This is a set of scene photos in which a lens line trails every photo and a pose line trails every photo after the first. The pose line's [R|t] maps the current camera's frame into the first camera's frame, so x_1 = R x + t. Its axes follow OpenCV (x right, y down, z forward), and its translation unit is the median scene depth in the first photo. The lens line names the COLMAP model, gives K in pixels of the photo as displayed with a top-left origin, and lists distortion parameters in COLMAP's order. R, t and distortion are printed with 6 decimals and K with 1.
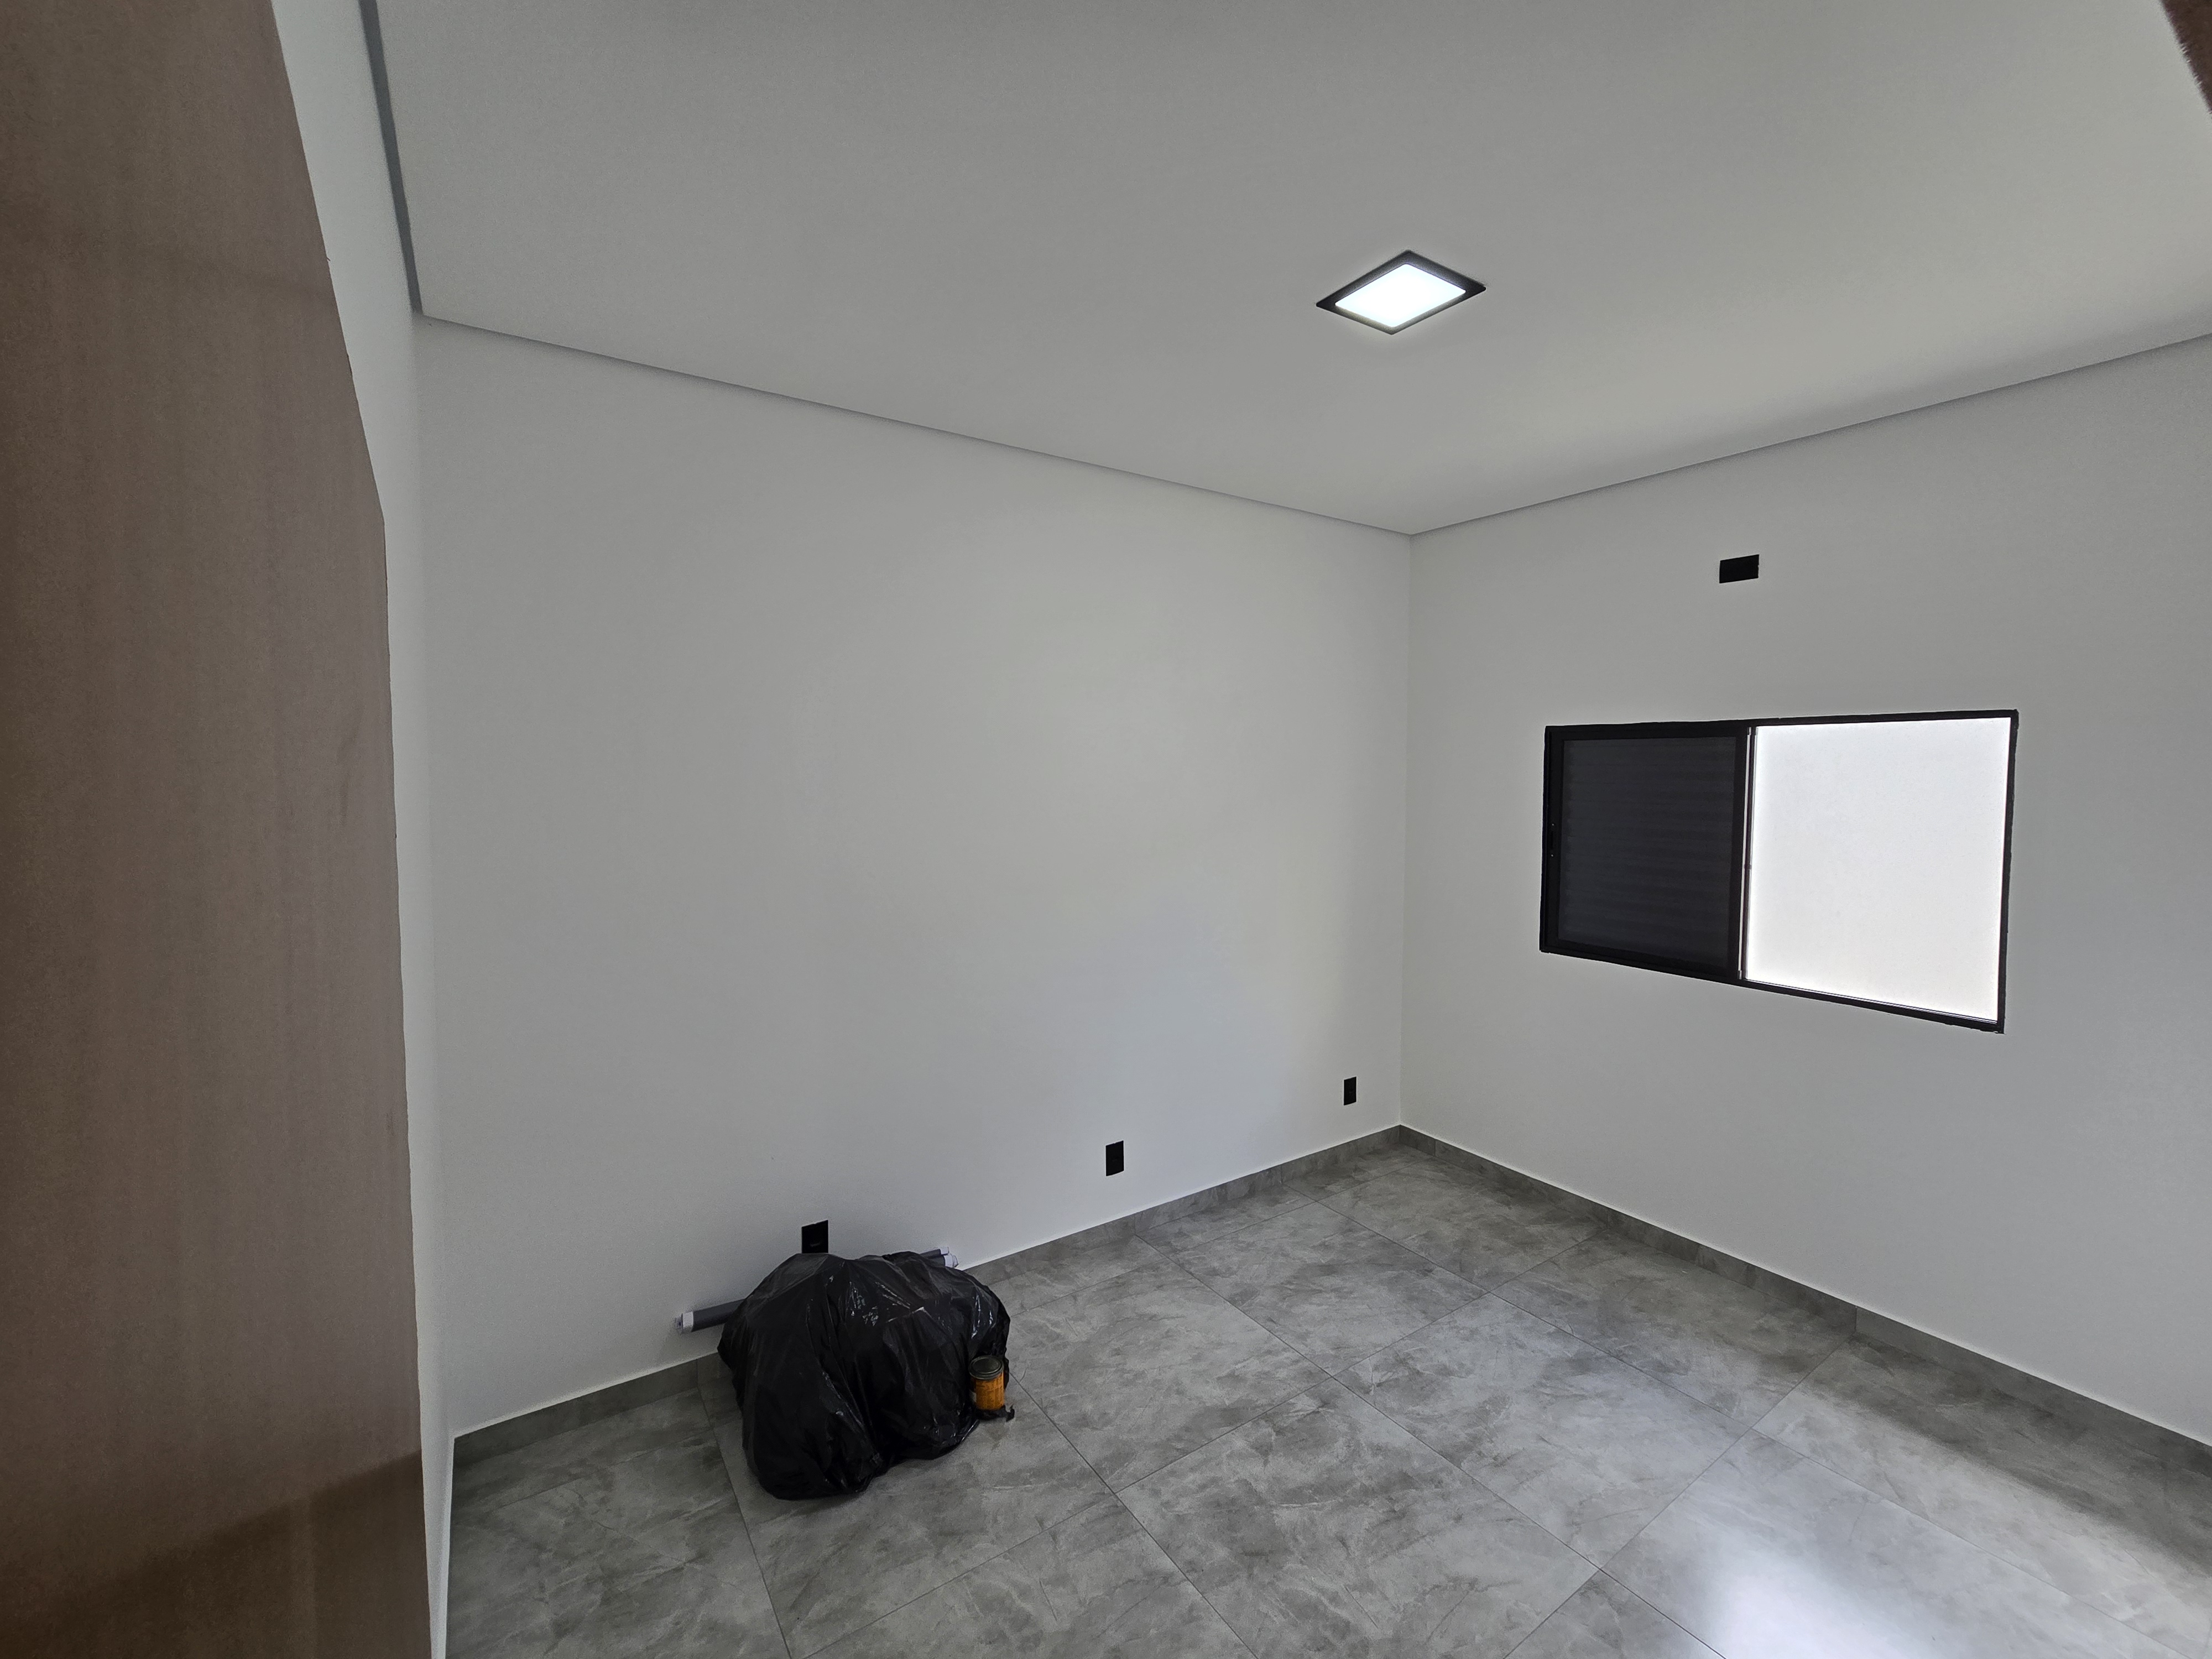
lens RADIAL K [[909.3, 0, 1089.6], [0, 909.3, 830.0], [0, 0, 1]] dist [-0.002383, -0.000371]
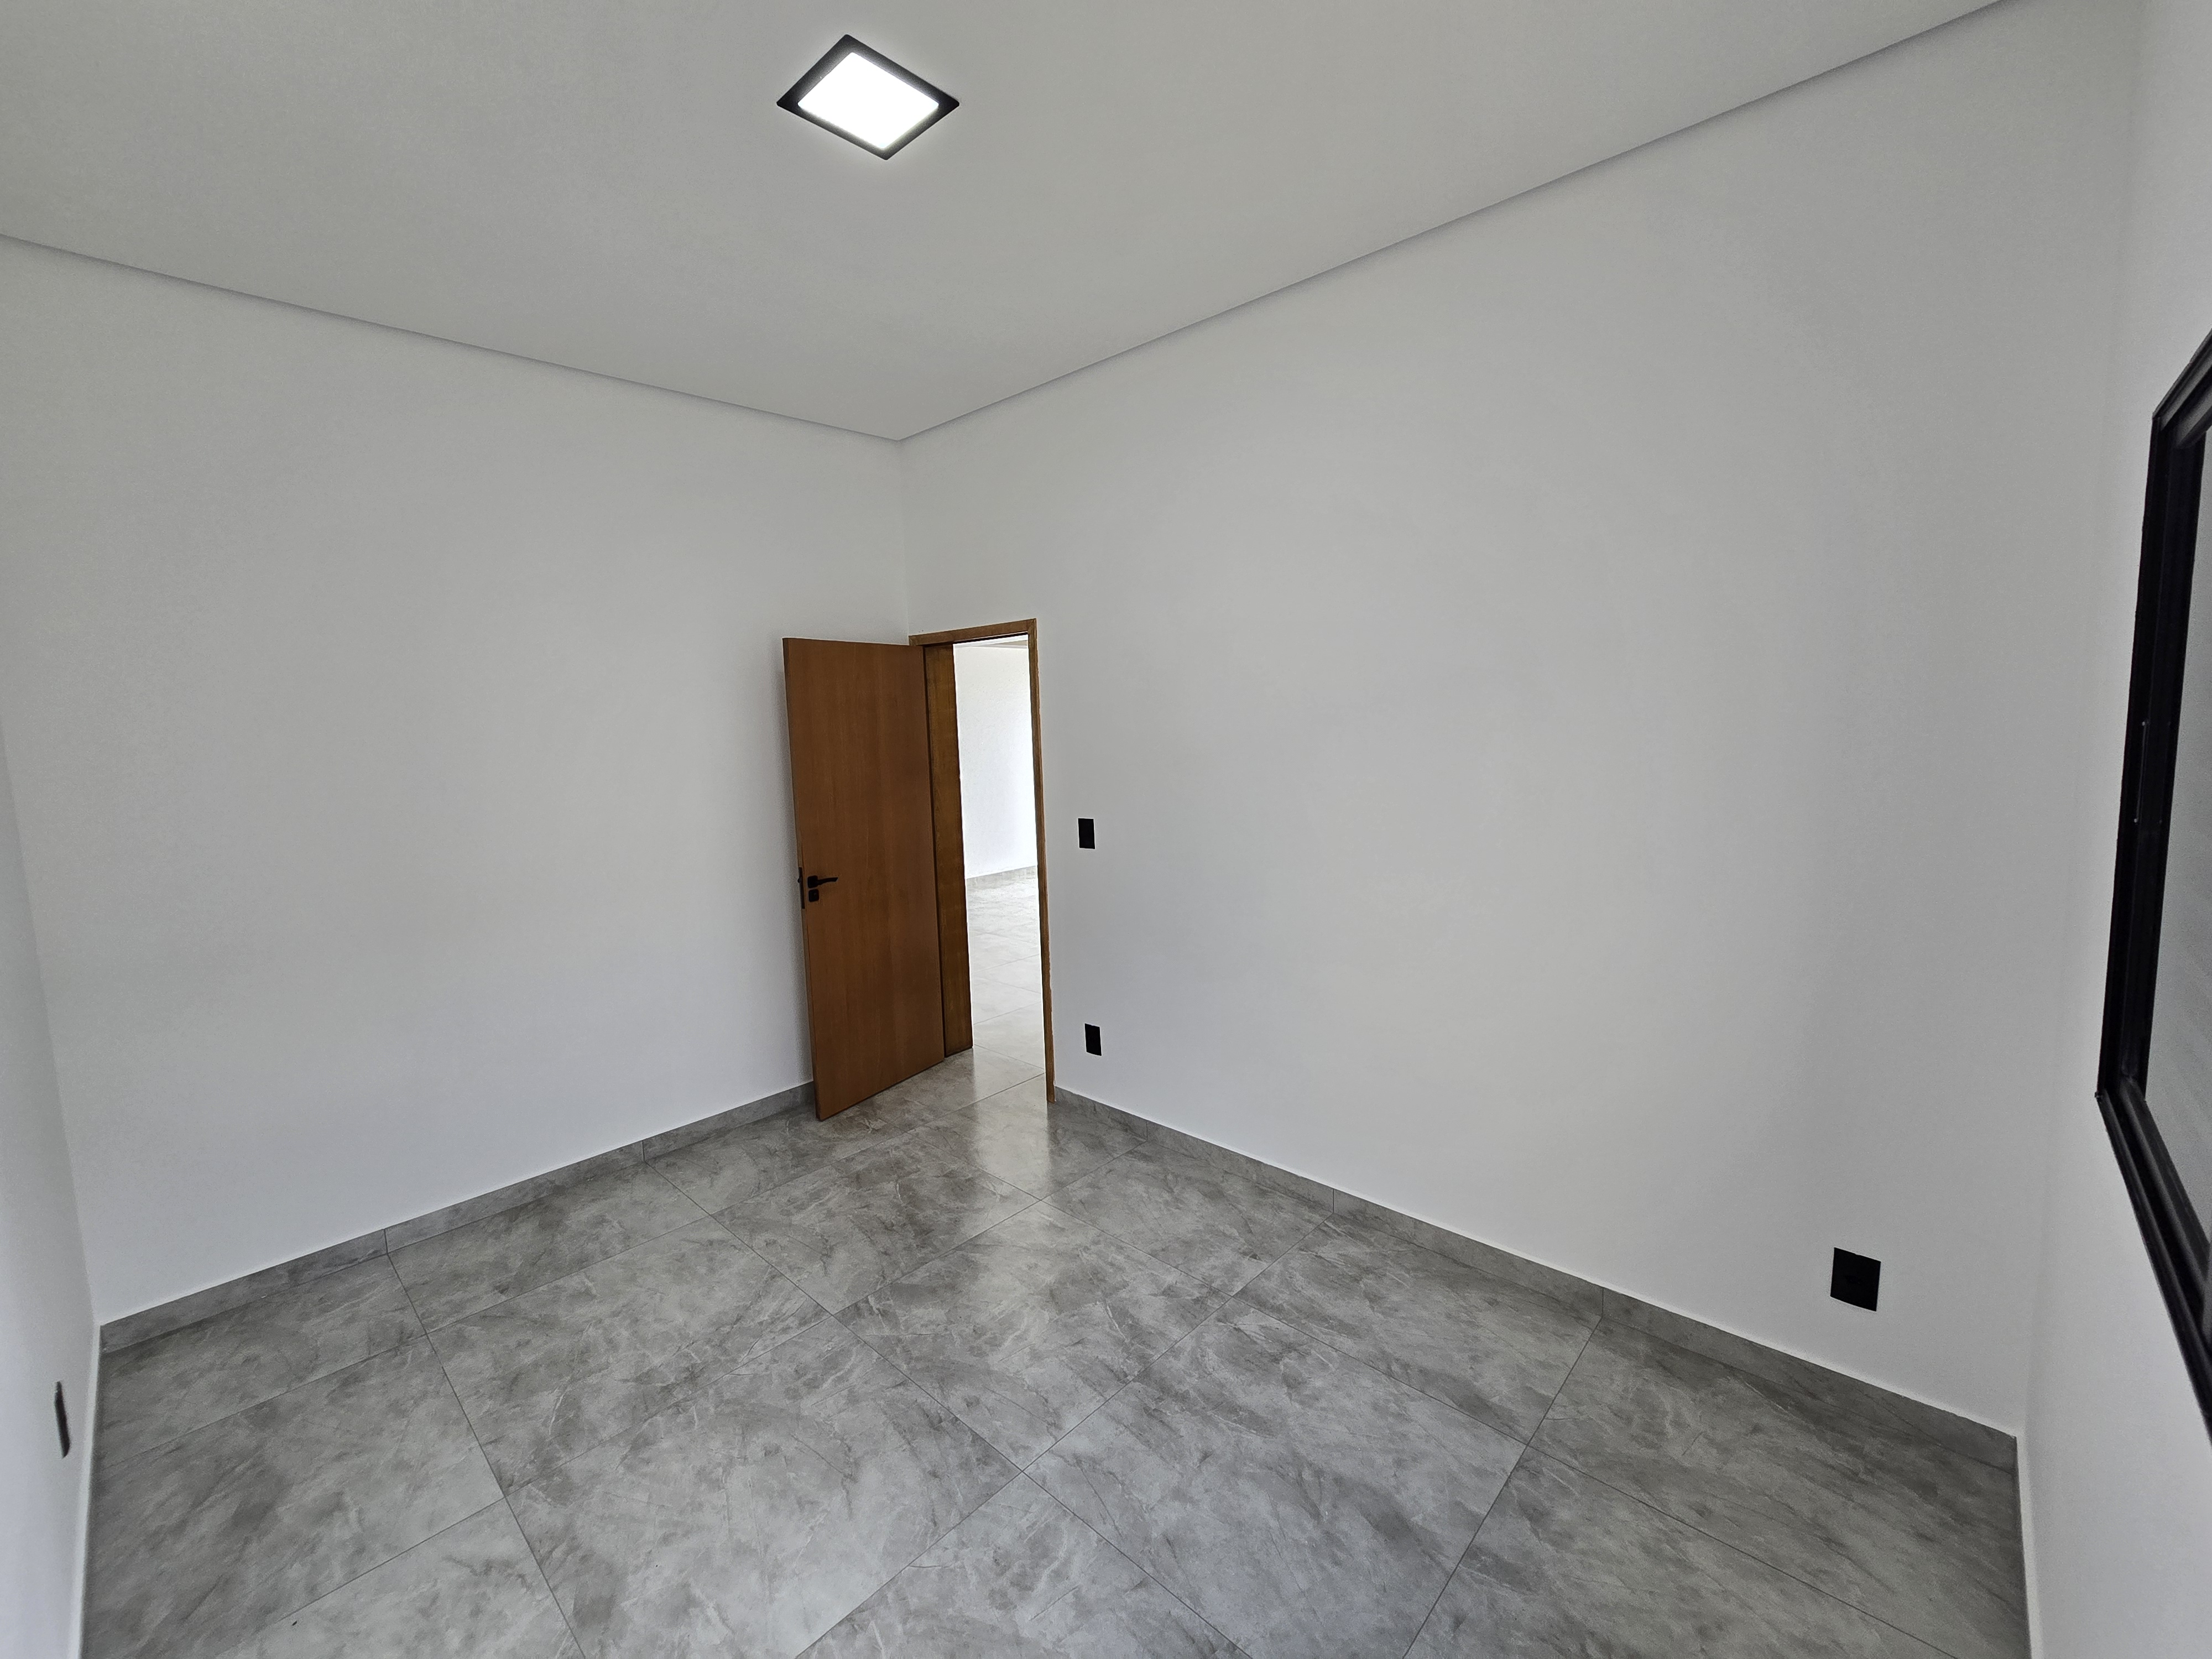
lens RADIAL K [[909.3, 0, 1106.2], [0, 909.3, 826.5], [0, 0, 1]] dist [-0.002383, -0.000371]
pose [[0.213763, 0.091269, -0.972613, 0.833046], [-0.015587, 0.995818, 0.090020, 0.019578], [0.976761, -0.004083, 0.214292, 1.248485]]
